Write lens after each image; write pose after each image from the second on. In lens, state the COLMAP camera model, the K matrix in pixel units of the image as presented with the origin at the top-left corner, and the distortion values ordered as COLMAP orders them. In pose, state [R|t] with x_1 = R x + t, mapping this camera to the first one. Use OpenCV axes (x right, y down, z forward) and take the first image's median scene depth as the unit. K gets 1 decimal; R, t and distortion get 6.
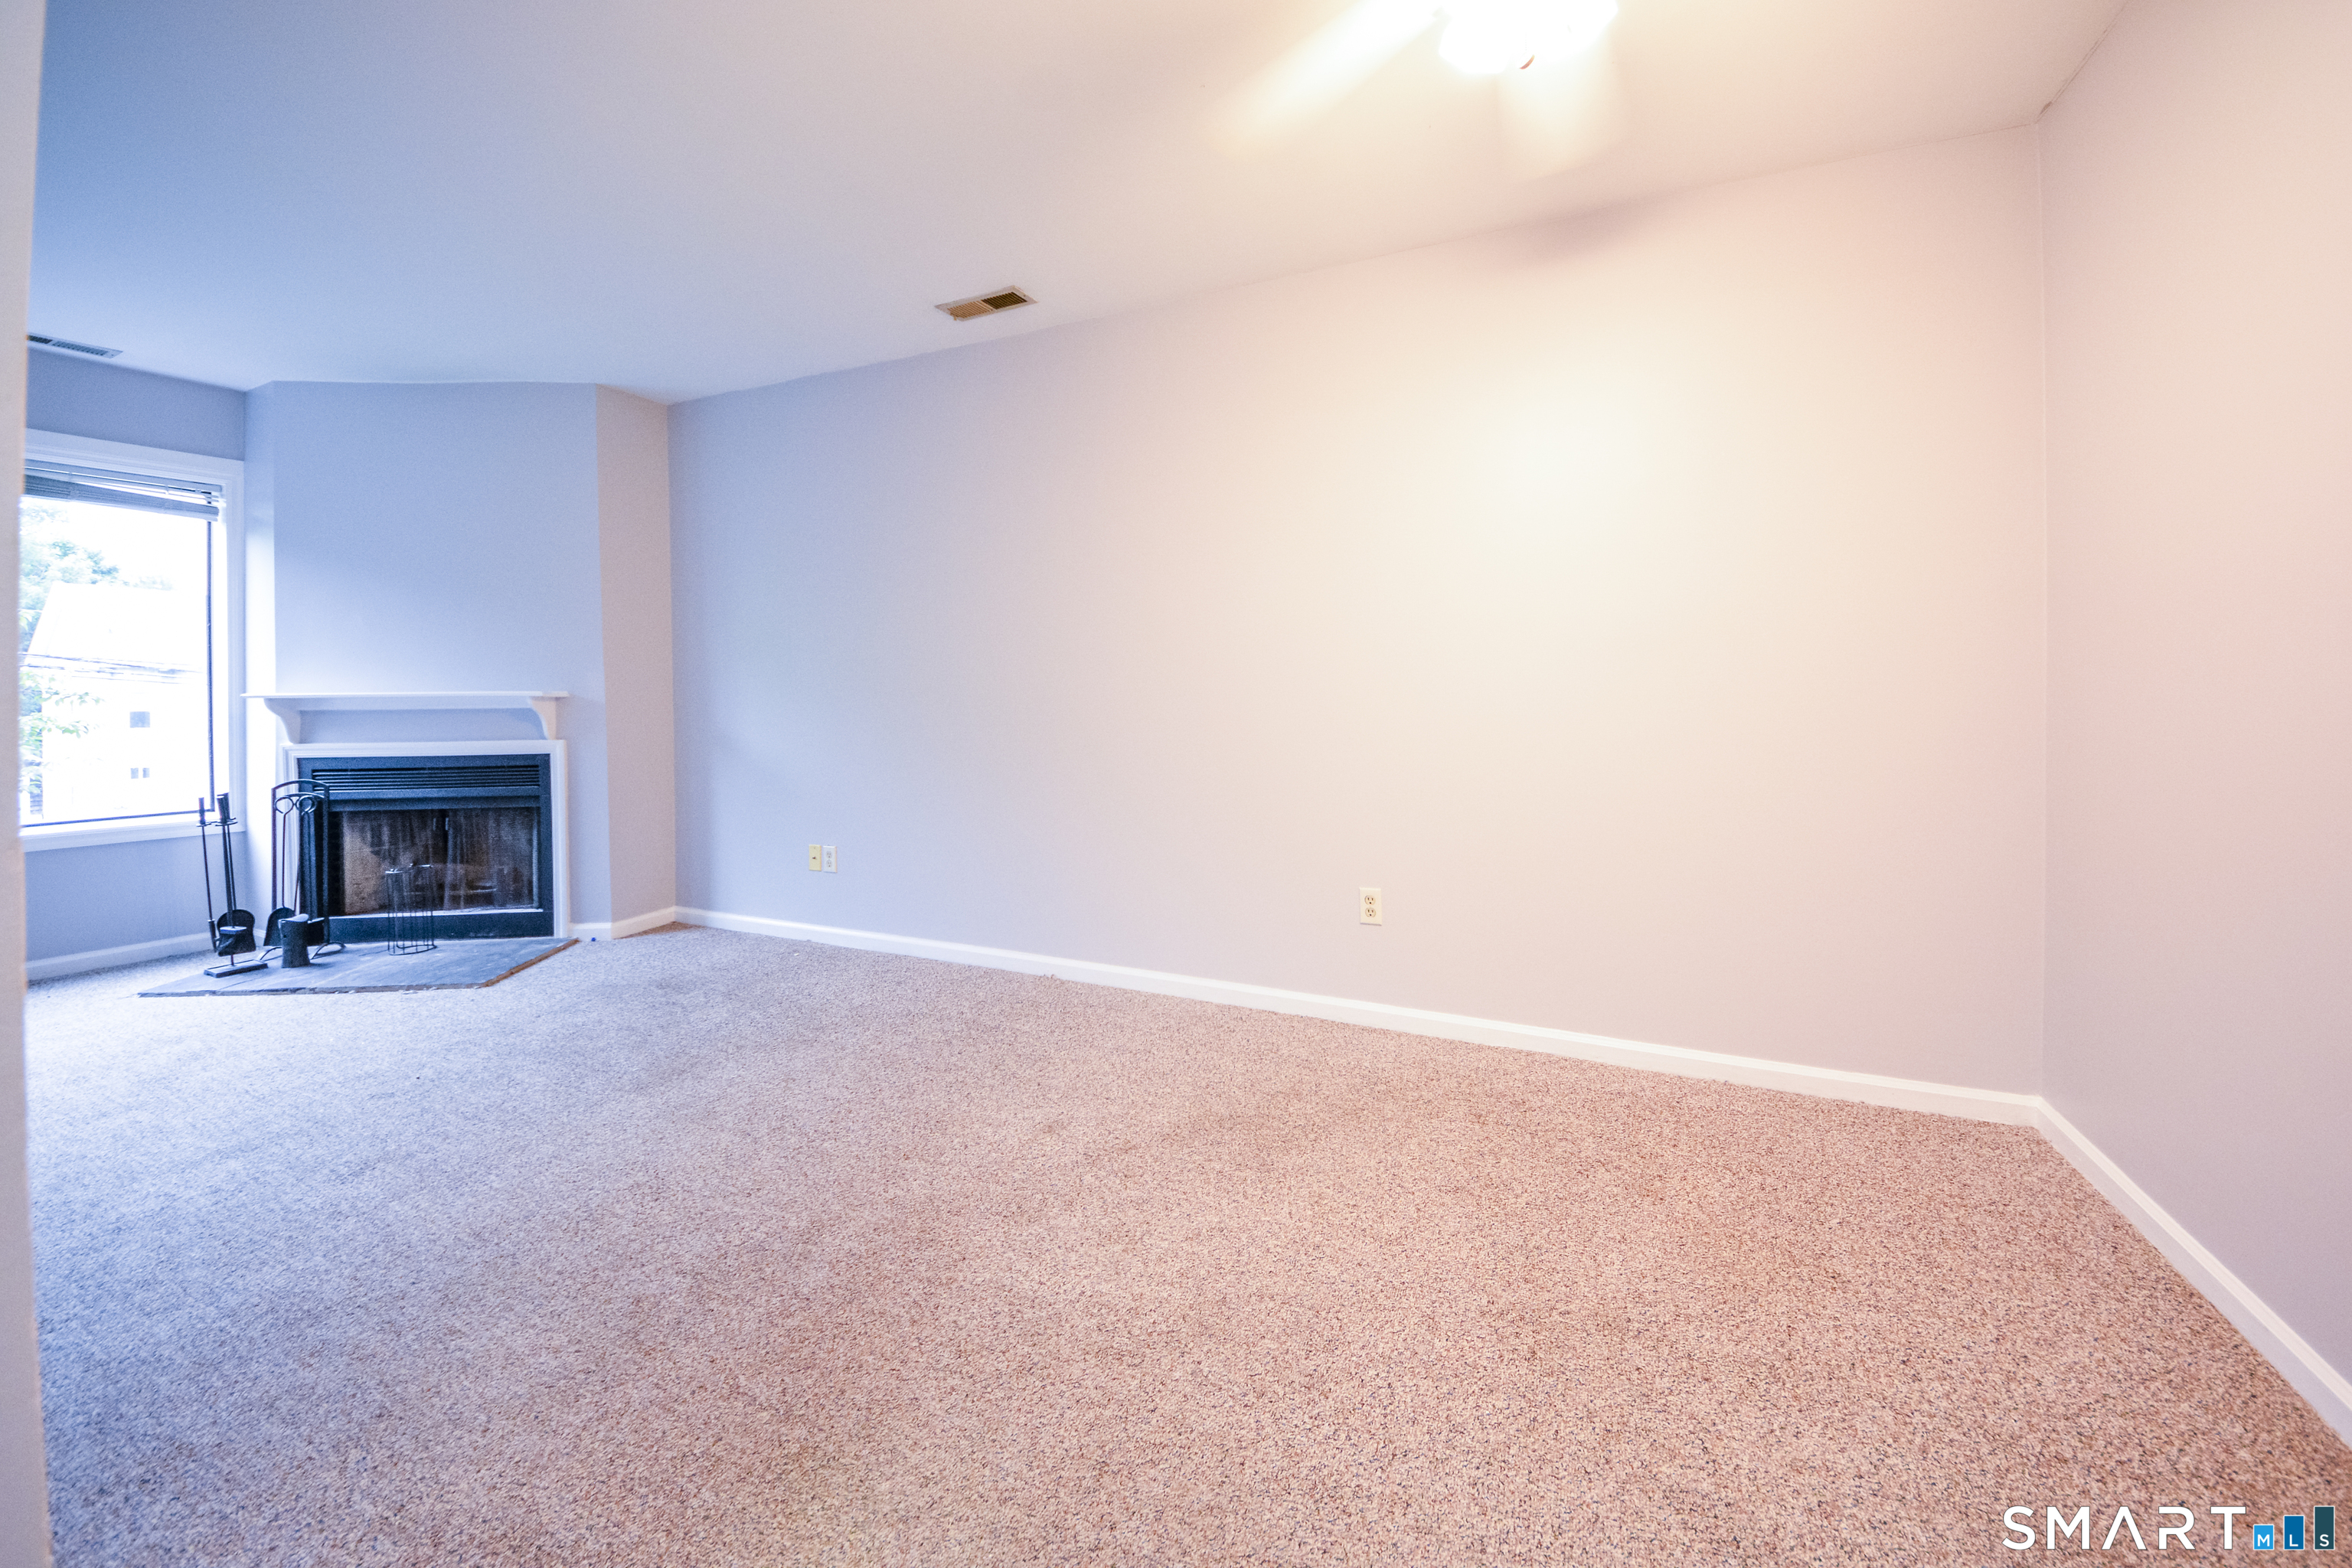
lens RADIAL K [[843.0, 0, 1245.0], [0, 843.0, 711.9], [0, 0, 1]] dist [0.037862, -0.023222]
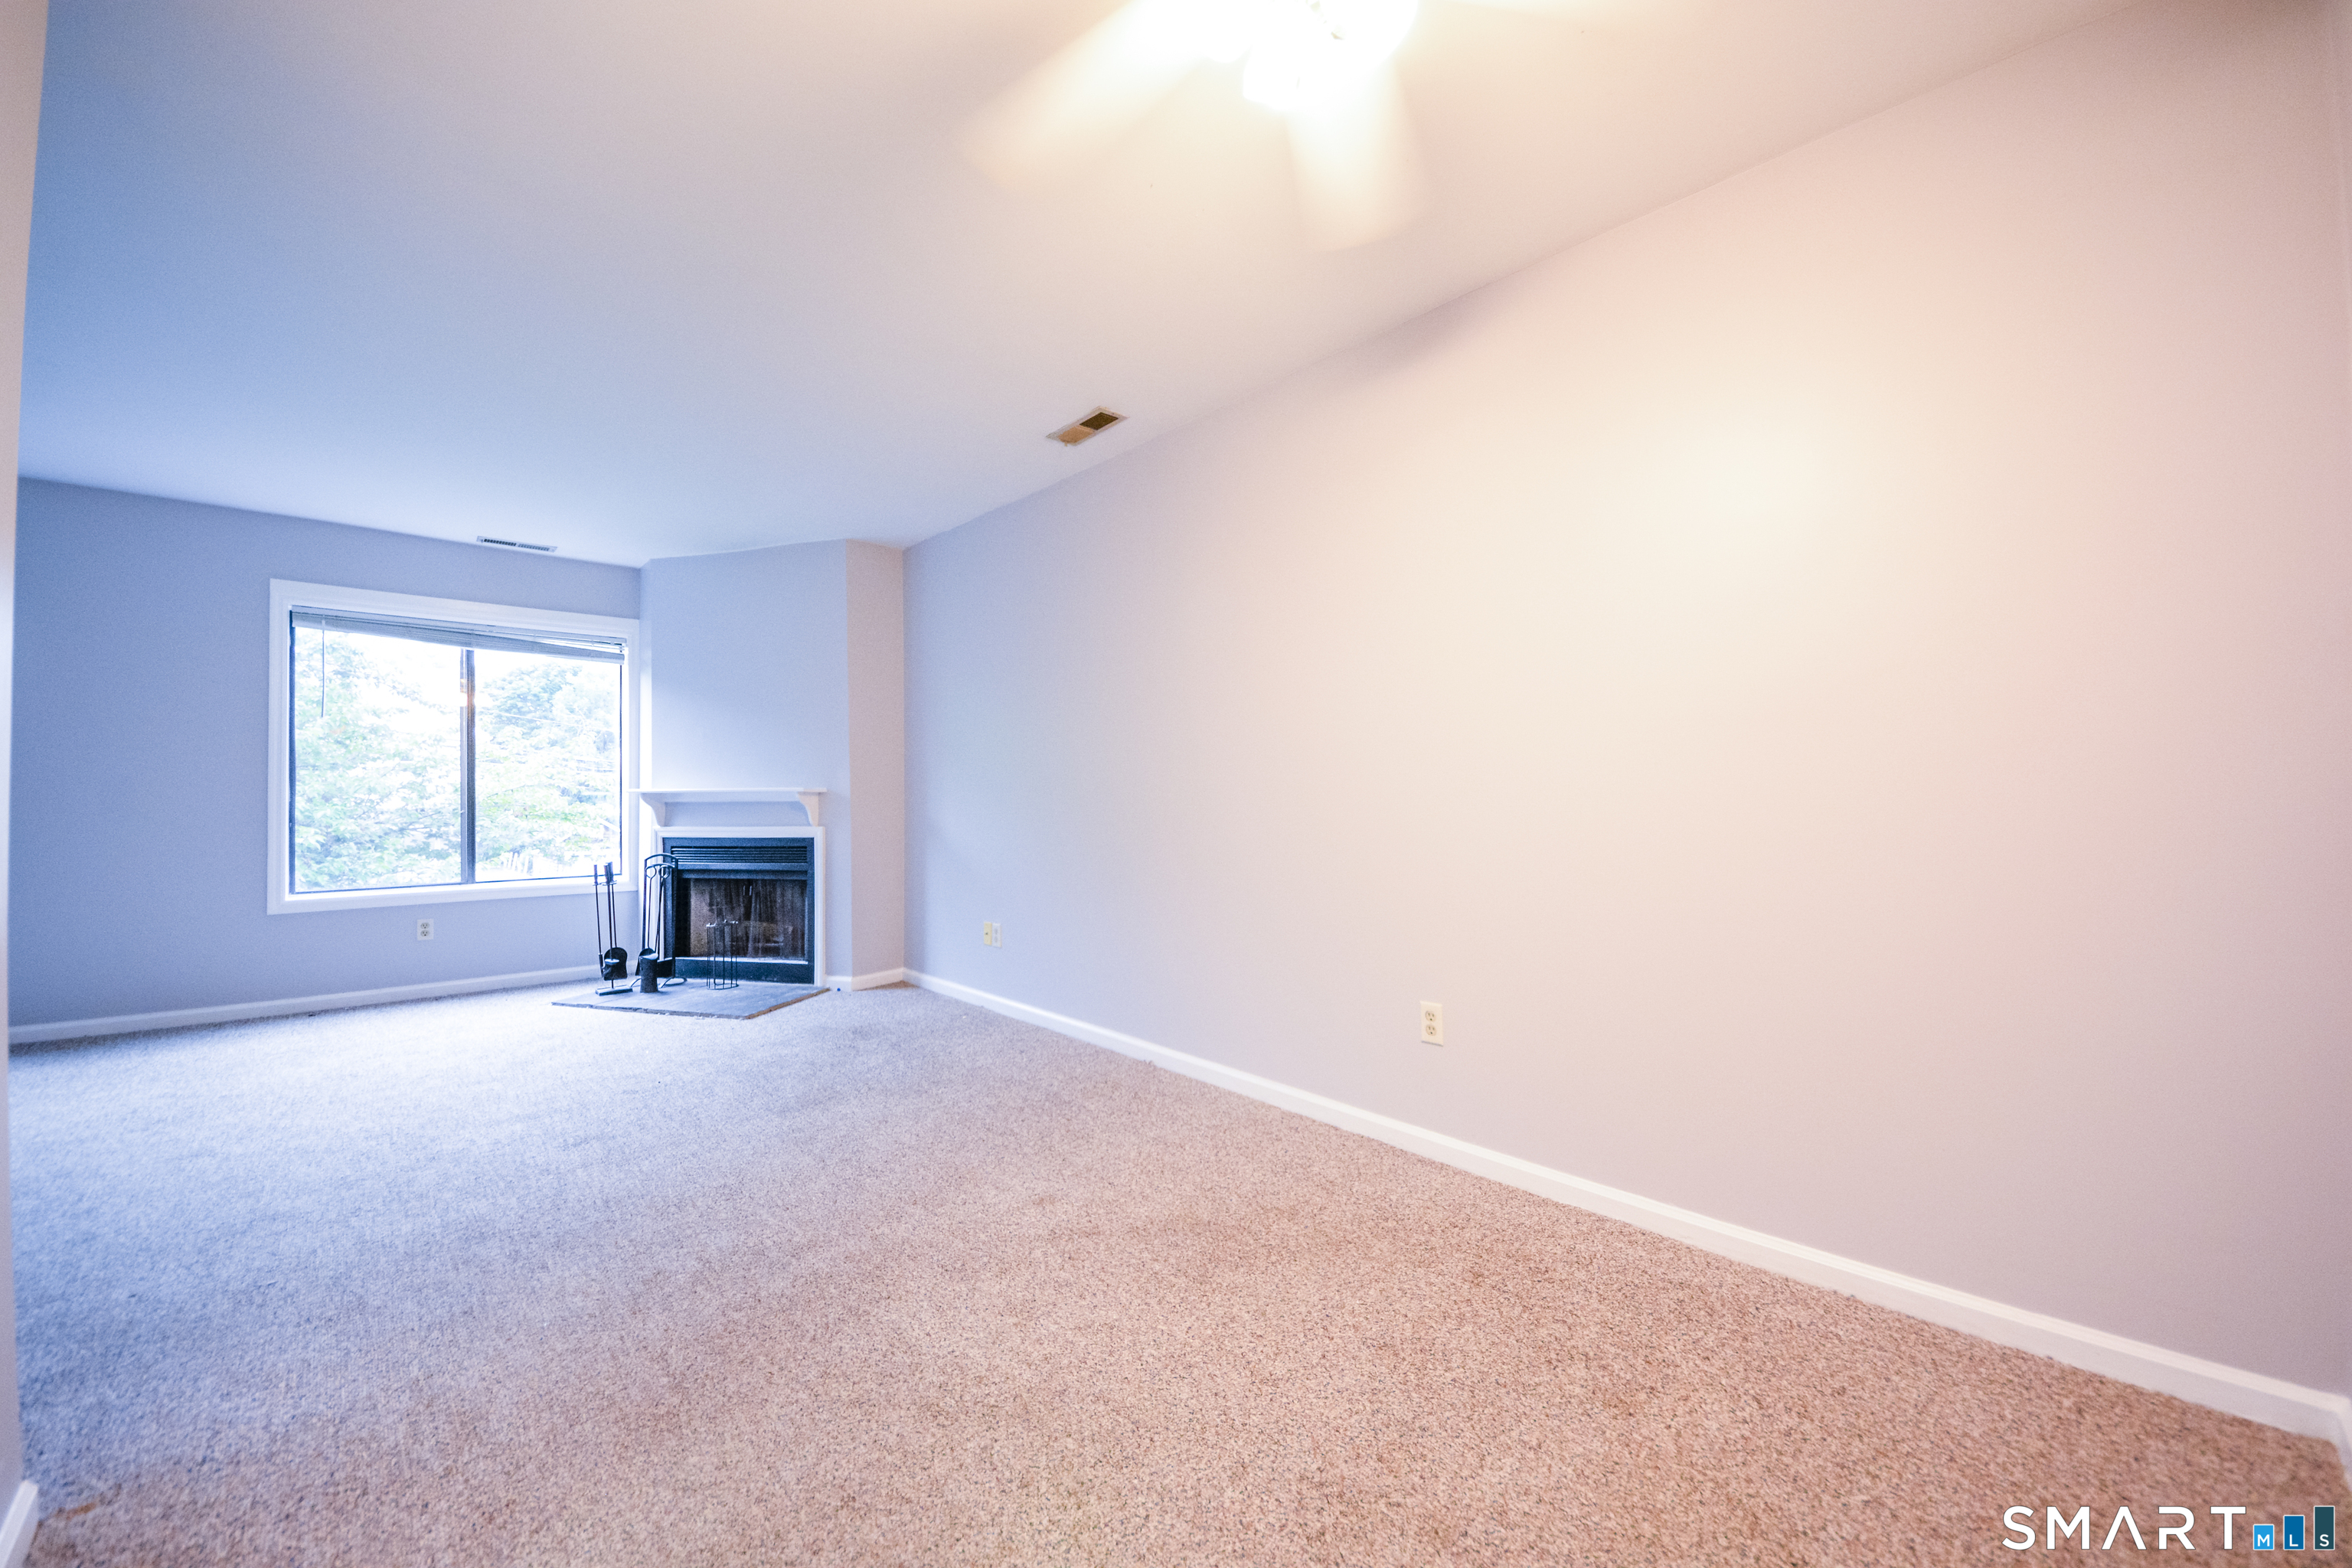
lens RADIAL K [[859.9, 0, 1191.3], [0, 859.9, 787.8], [0, 0, 1]] dist [0.036515, -0.030025]
pose [[0.928238, -0.003211, -0.371973, 0.196226], [-0.004941, 0.999768, -0.020960, 0.000366], [0.371954, 0.021294, 0.928007, 0.037306]]
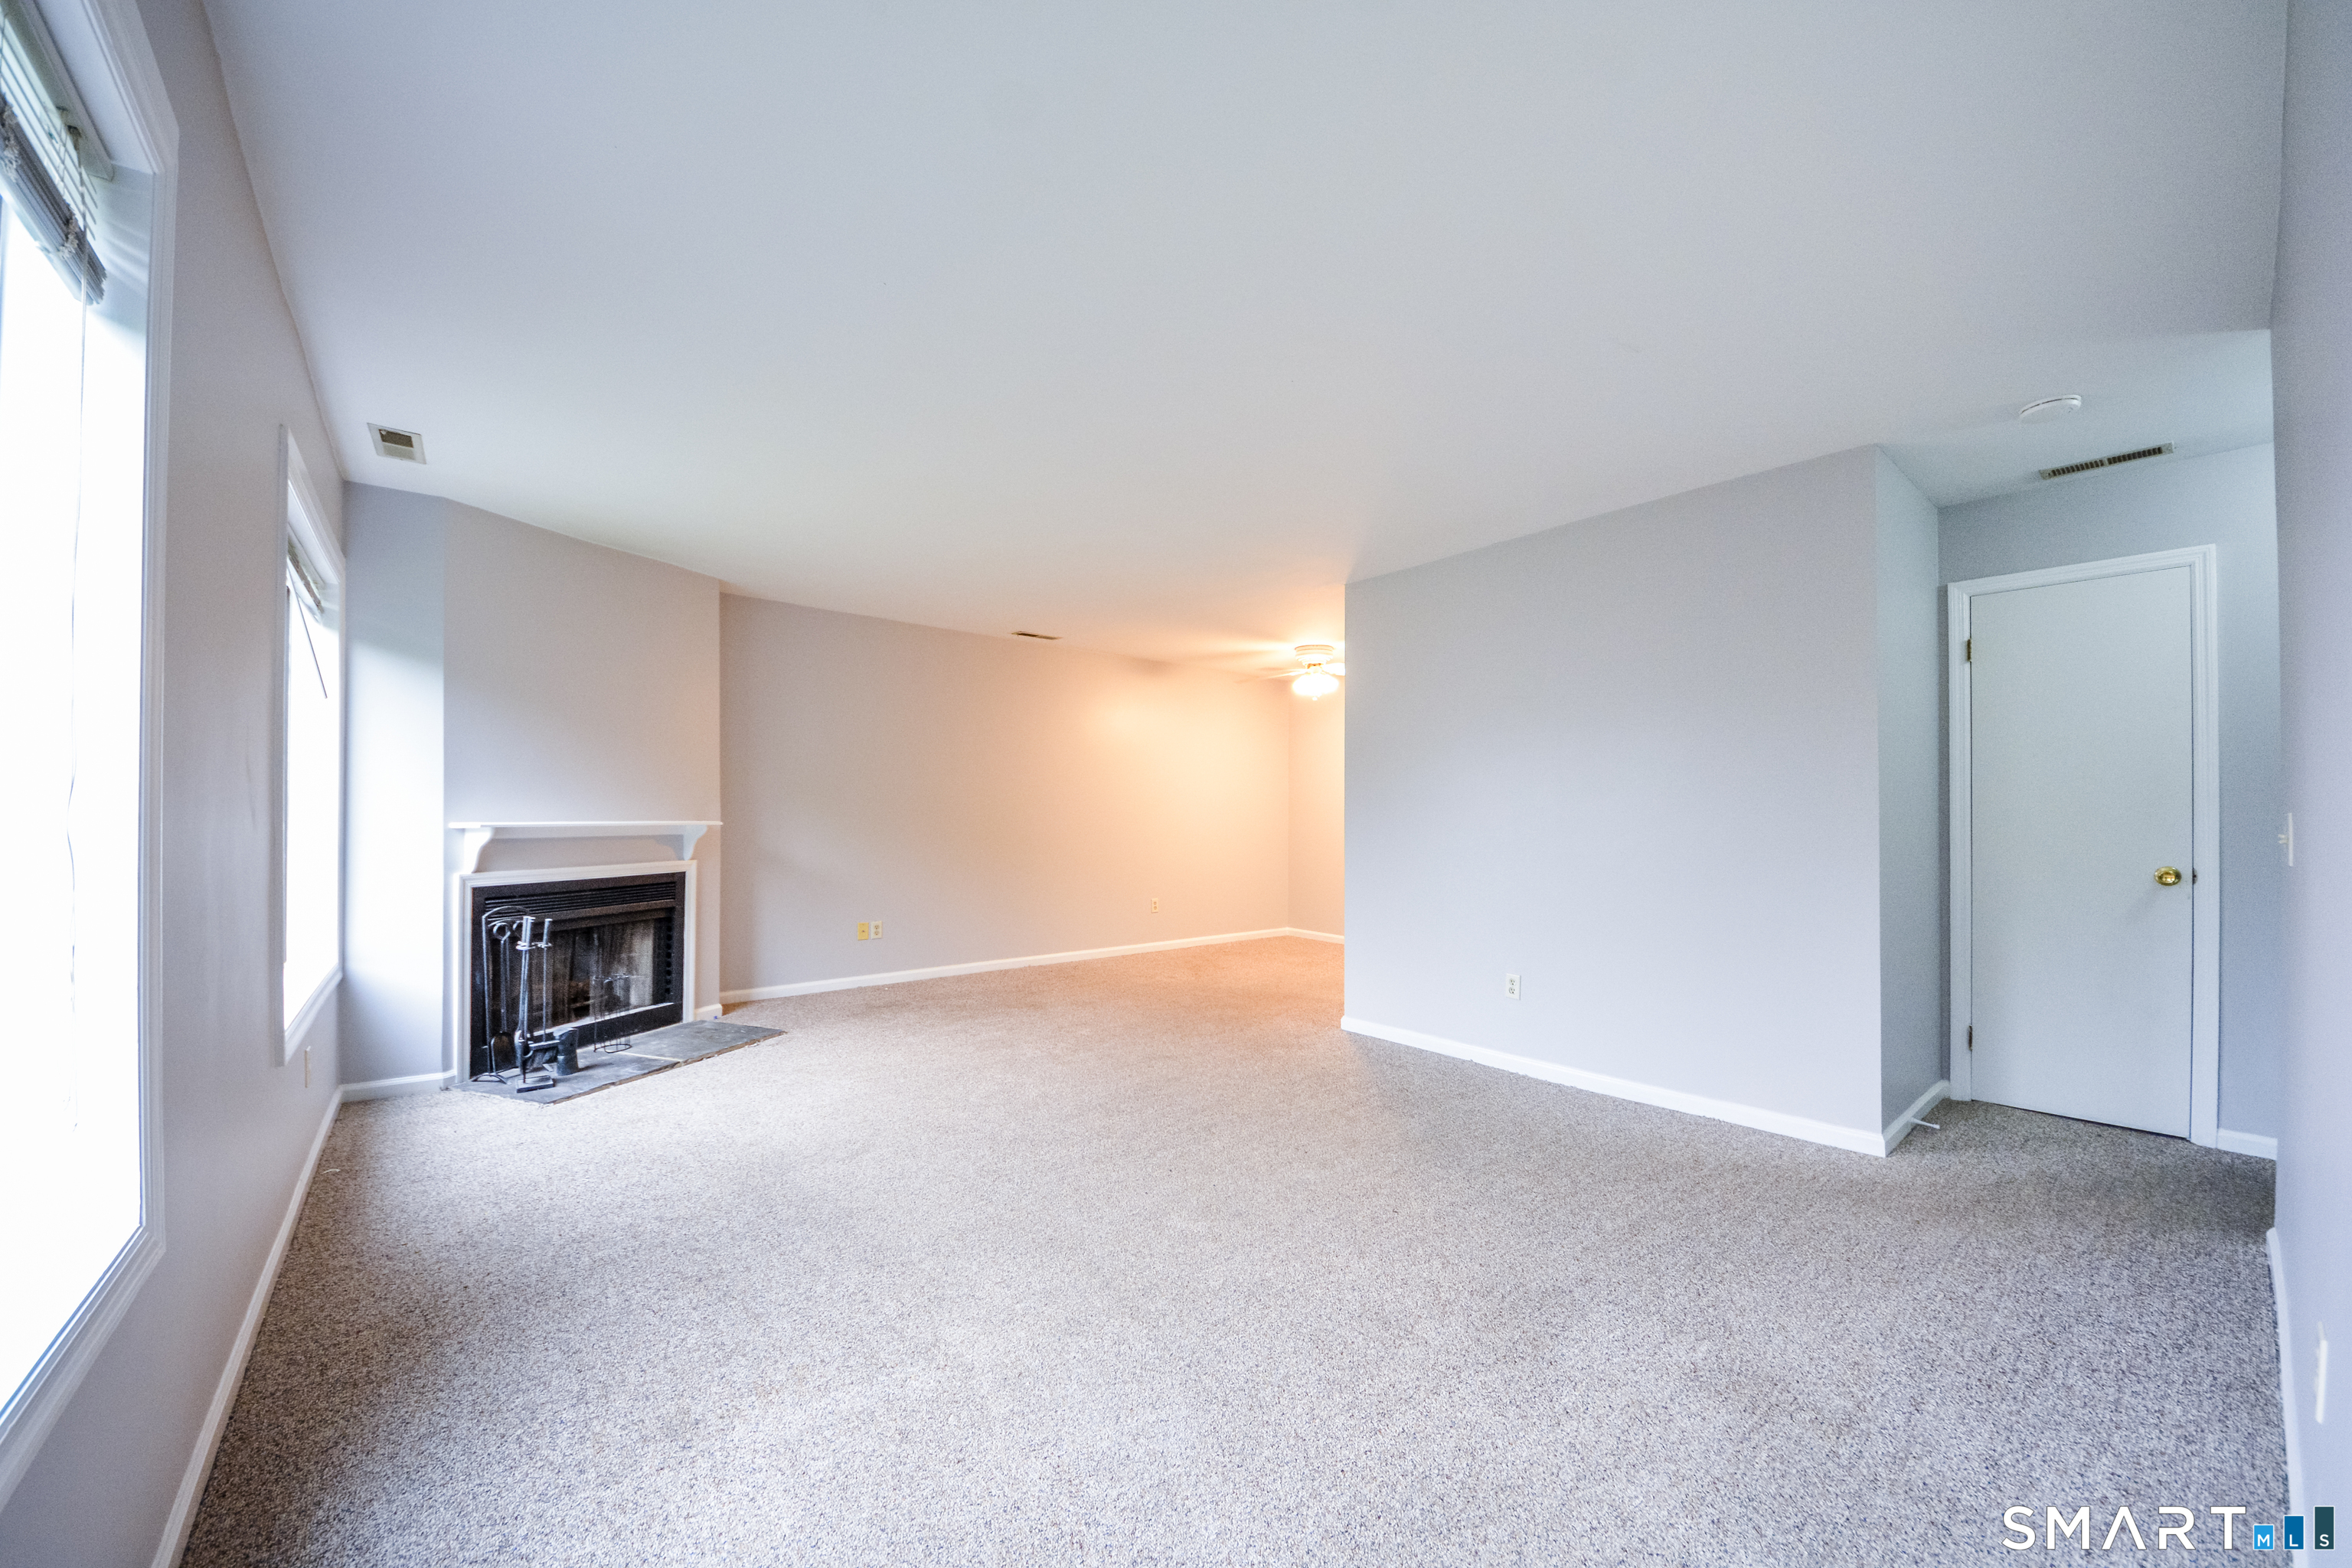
lens RADIAL K [[859.9, 0, 1191.3], [0, 859.9, 787.8], [0, 0, 1]] dist [0.036515, -0.030025]
pose [[0.425755, 0.034897, 0.904165, -1.899524], [0.011117, 0.998979, -0.043791, -0.010907], [-0.904770, 0.028696, 0.424932, -0.223702]]
